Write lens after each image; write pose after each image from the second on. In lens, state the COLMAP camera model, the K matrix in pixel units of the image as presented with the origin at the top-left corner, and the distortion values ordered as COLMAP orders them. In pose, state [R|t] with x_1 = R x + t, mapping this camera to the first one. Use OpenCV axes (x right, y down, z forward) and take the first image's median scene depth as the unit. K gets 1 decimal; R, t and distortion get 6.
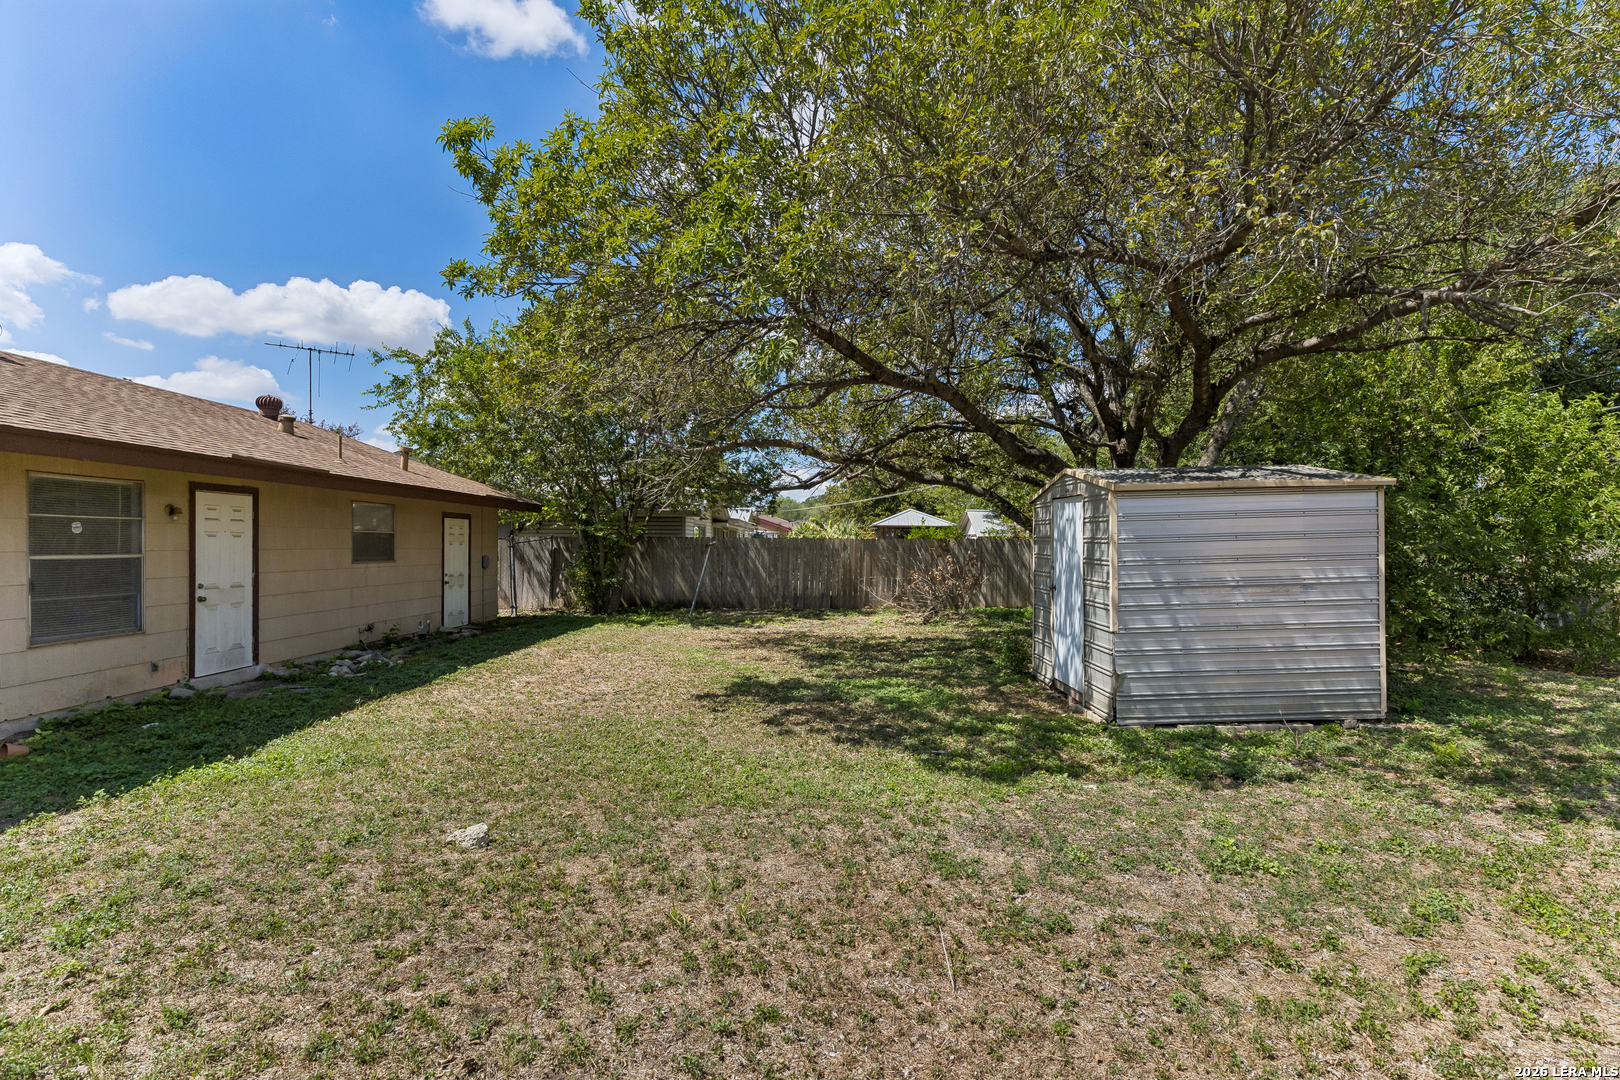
lens RADIAL K [[740.6, 0, 814.2], [0, 740.6, 552.1], [0, 0, 1]] dist [0.006449, 0.000070]
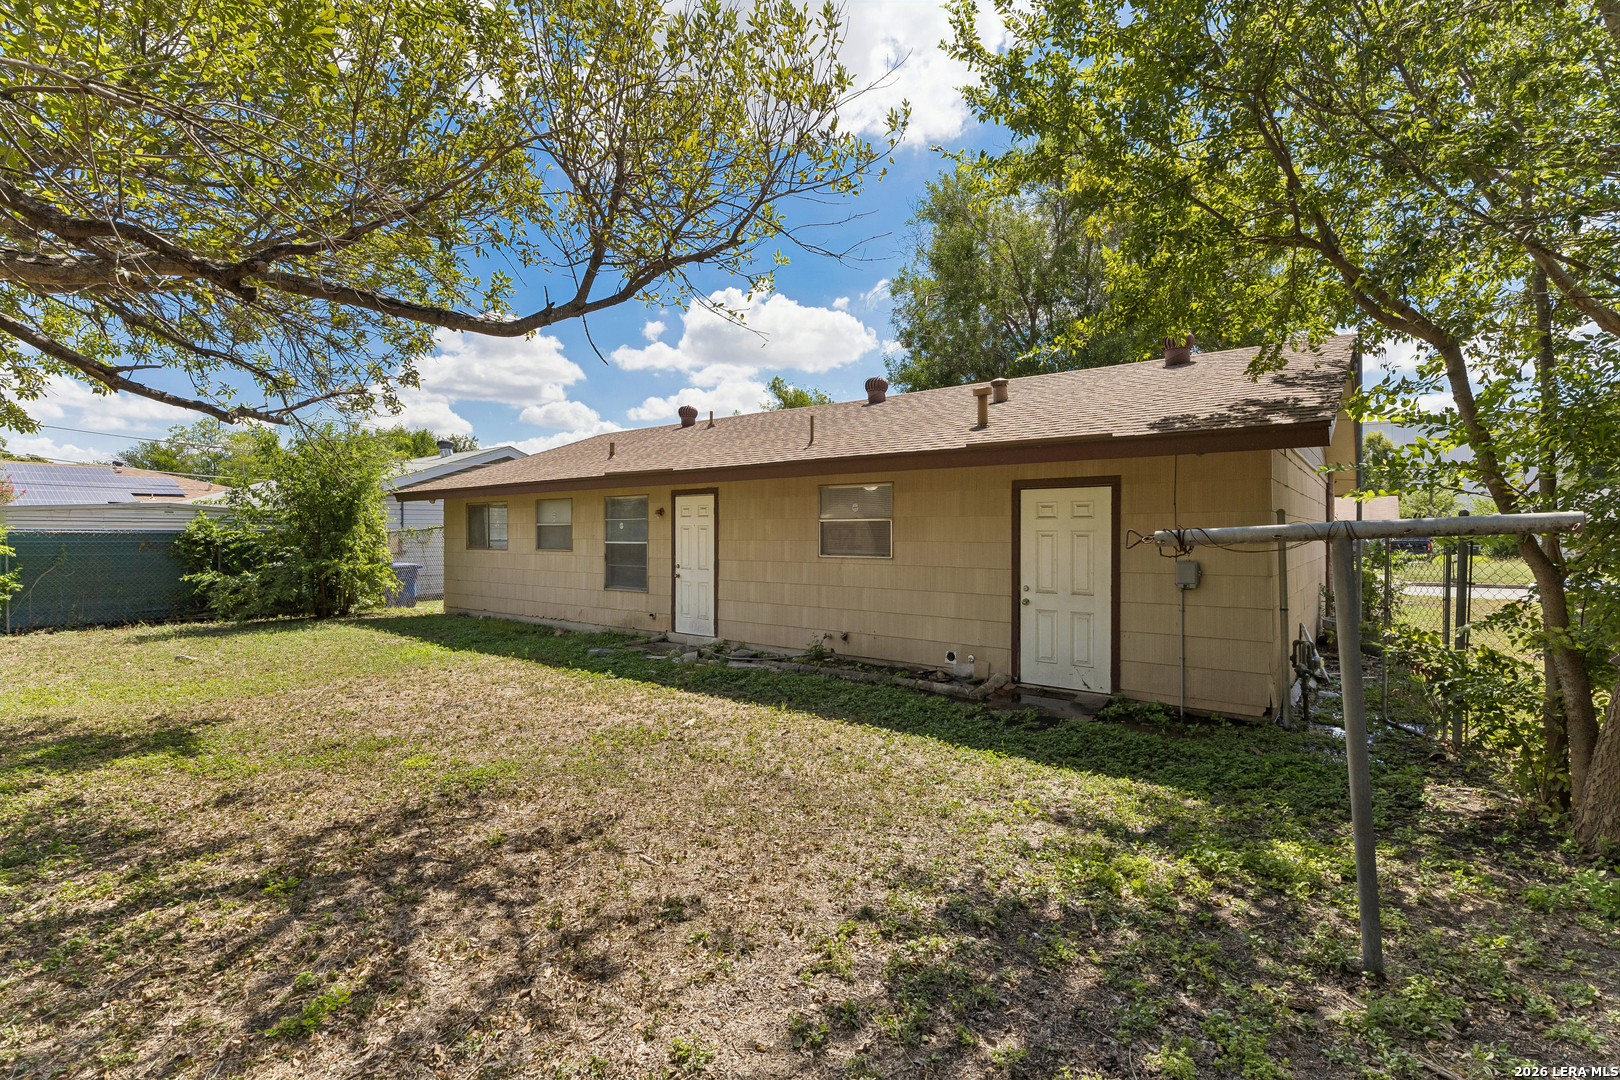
lens RADIAL K [[733.4, 0, 815.3], [0, 733.4, 530.7], [0, 0, 1]] dist [0.000815, 0.000234]
pose [[-0.606075, -0.007199, -0.795375, 0.094038], [-0.008408, 0.999961, -0.002643, -0.018754], [0.795363, 0.005086, -0.606112, 2.146883]]
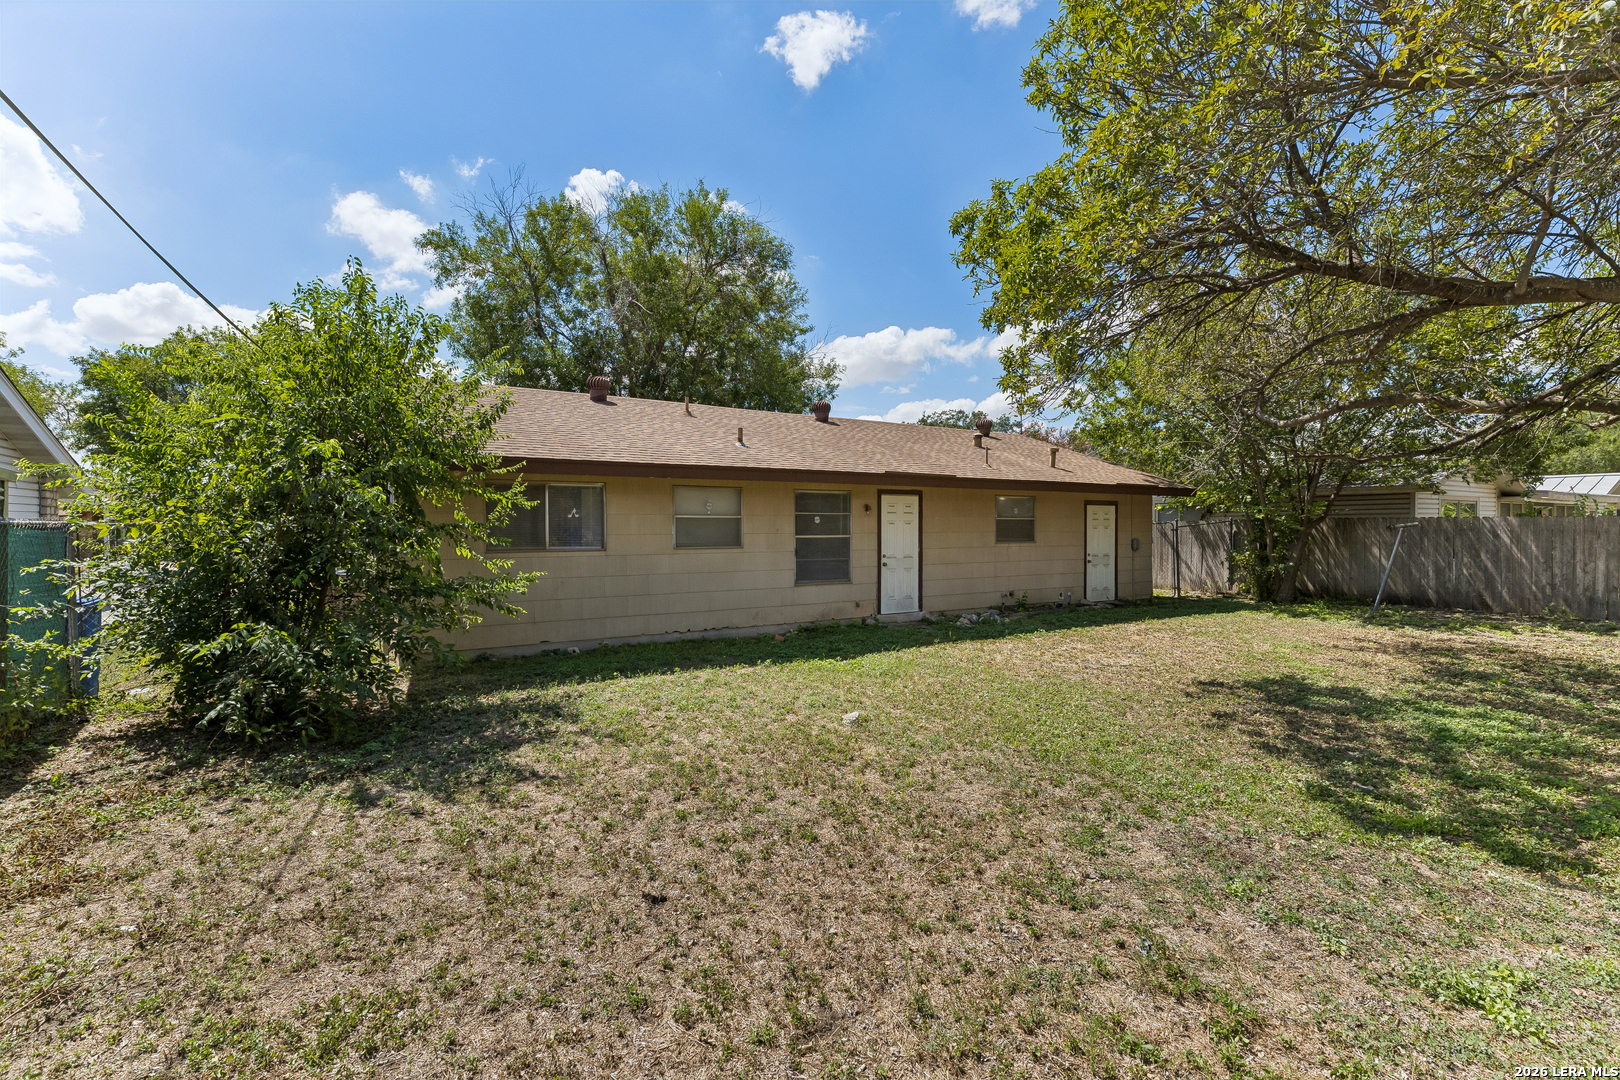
lens RADIAL K [[727.2, 0, 813.9], [0, 727.2, 538.2], [0, 0, 1]] dist [-0.000146, -0.000612]
pose [[0.529388, 0.004821, -0.848366, 0.412131], [-0.003346, 0.999988, 0.003595, 0.003698], [0.848373, 0.000936, 0.529398, 0.075890]]
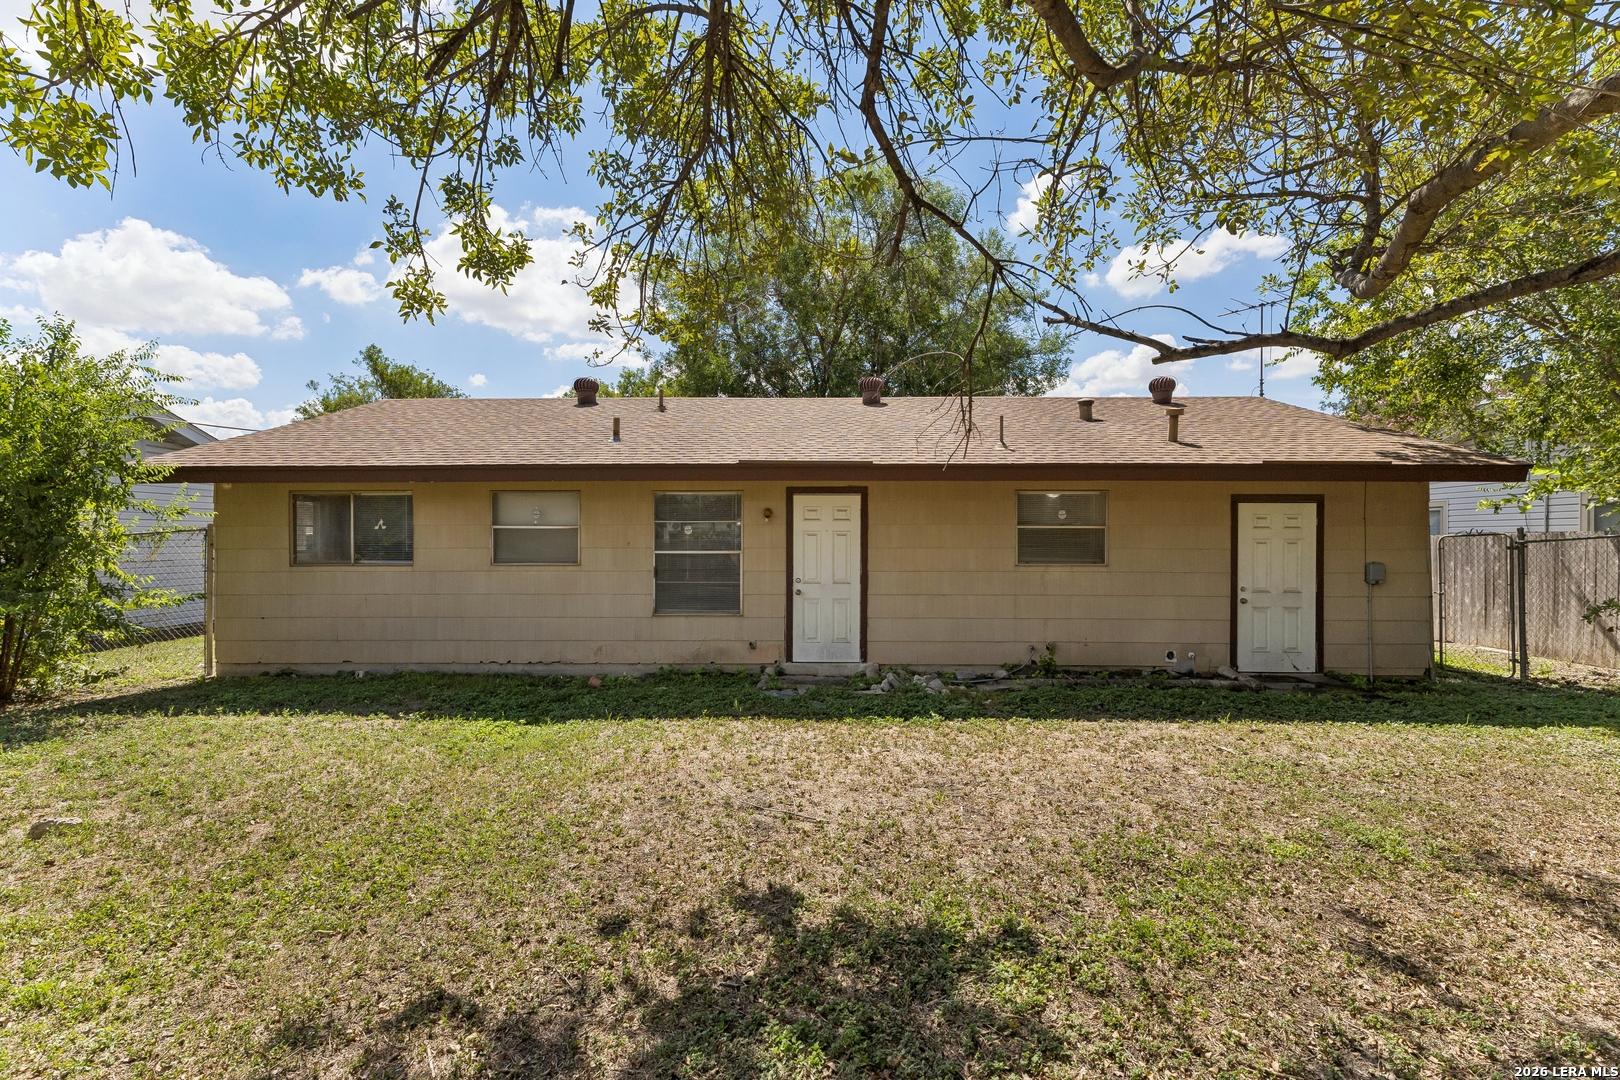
lens RADIAL K [[752.7, 0, 818.3], [0, 752.7, 544.8], [0, 0, 1]] dist [0.001968, 0.000186]
pose [[-0.014486, 0.004546, -0.999885, 0.313598], [-0.009623, 0.999943, 0.004686, -0.013820], [0.999849, 0.009689, -0.014441, 1.117572]]
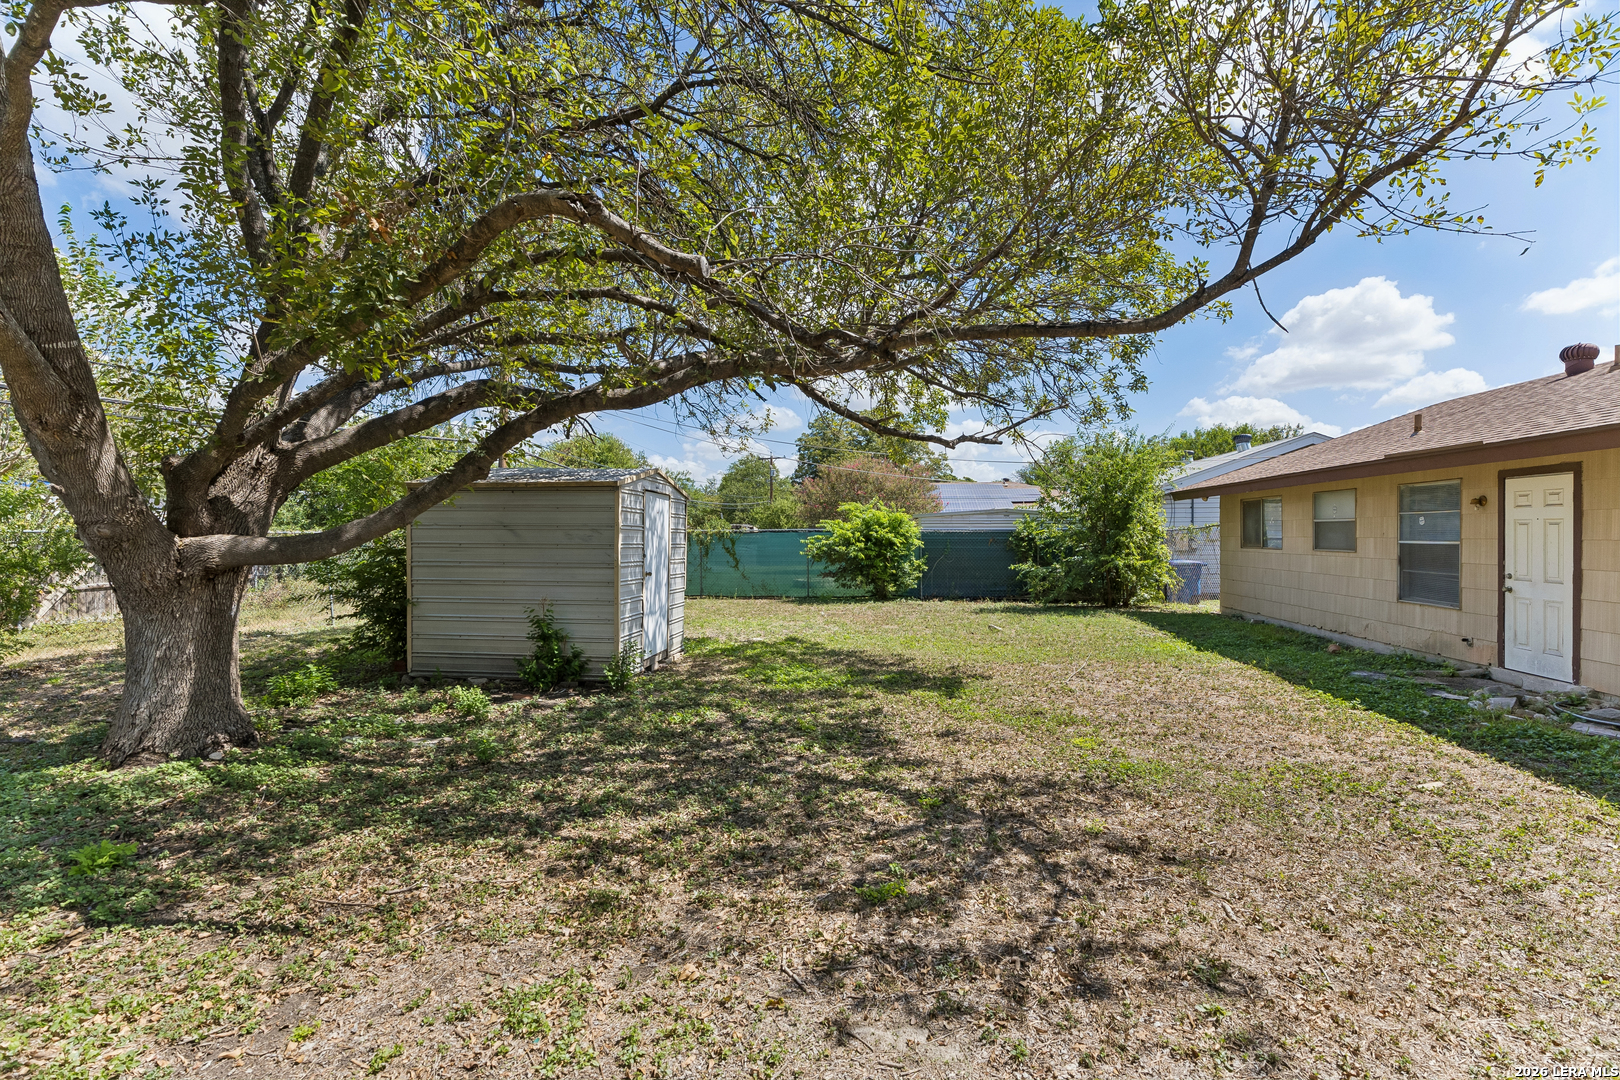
lens RADIAL K [[738.8, 0, 810.0], [0, 738.8, 540.0], [0, 0, 1]] dist [0.000683, 0.000282]
pose [[-0.992812, -0.001500, 0.119671, -0.036075], [0.000694, 0.999832, 0.018291, -0.021329], [-0.119679, 0.018243, -0.992645, 2.208658]]
